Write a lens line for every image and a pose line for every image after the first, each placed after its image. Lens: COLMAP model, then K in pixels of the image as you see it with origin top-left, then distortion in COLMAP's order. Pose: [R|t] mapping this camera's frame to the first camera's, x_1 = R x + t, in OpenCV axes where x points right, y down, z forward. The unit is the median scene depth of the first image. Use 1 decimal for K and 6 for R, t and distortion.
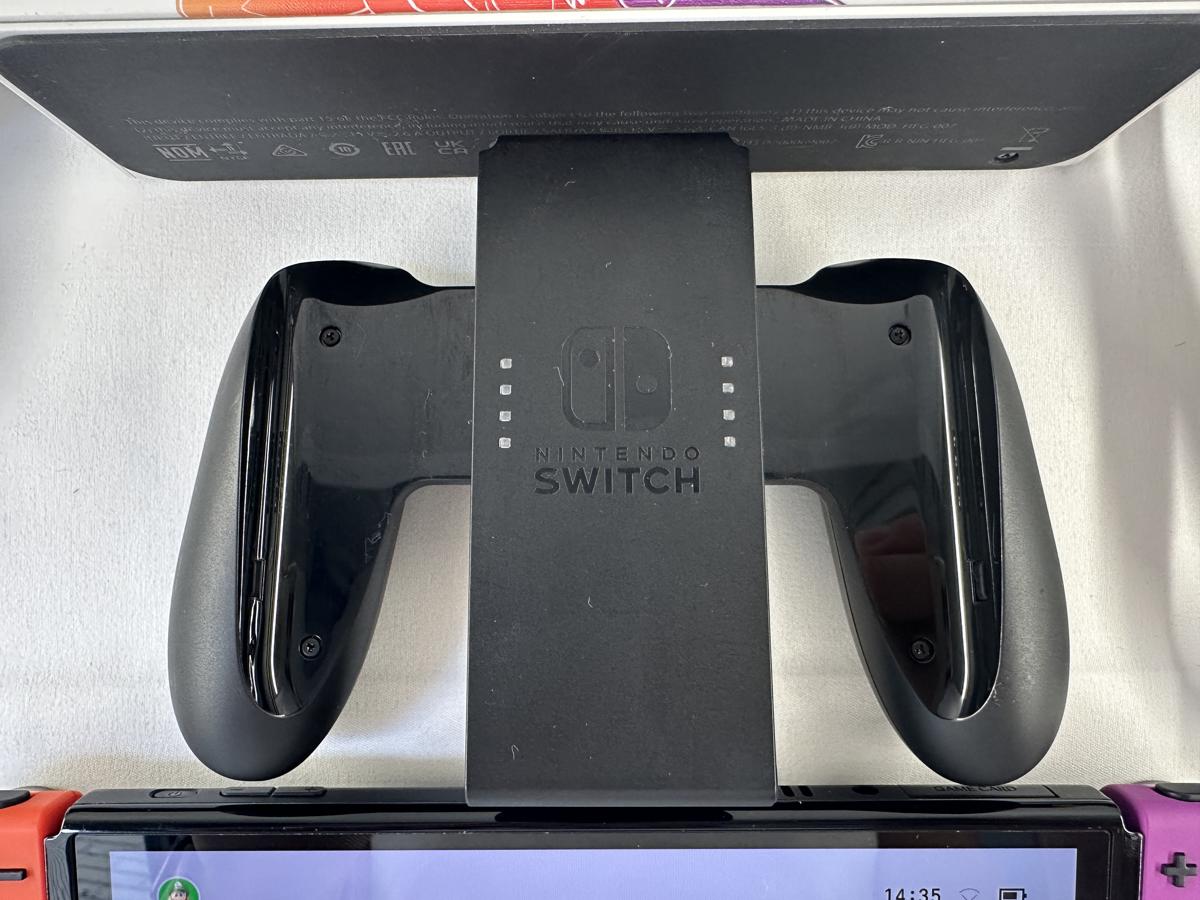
lens RADIAL K [[832.3, 0, 560.3], [0, 832.3, 476.9], [0, 0, 1]] dist [-0.004984, 0.001653]
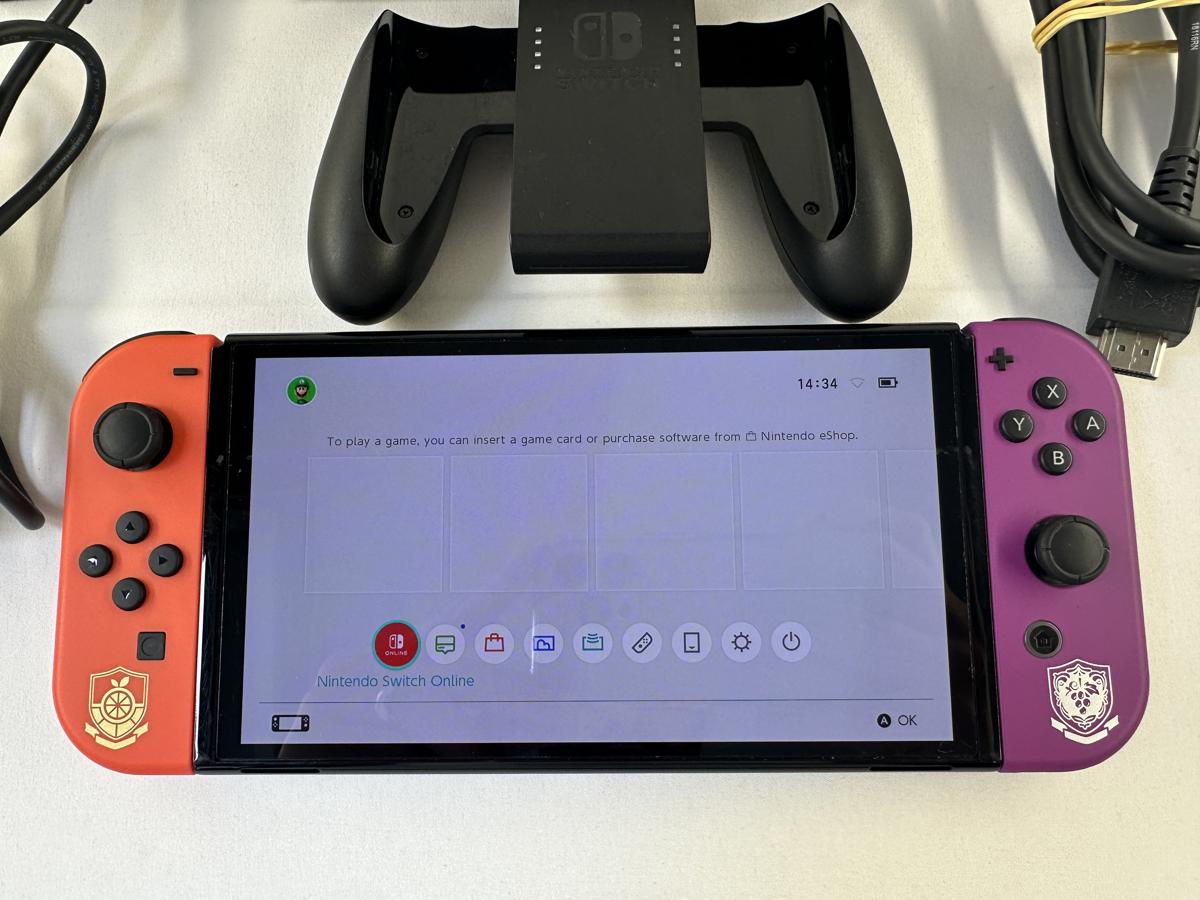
lens RADIAL K [[832.3, 0, 558.2], [0, 832.3, 489.8], [0, 0, 1]] dist [-0.004984, 0.001653]
pose [[0.999911, 0.006654, -0.011553, -0.002125], [-0.008801, 0.980354, -0.197052, 0.970117], [0.010015, 0.197136, 0.980325, -0.366005]]
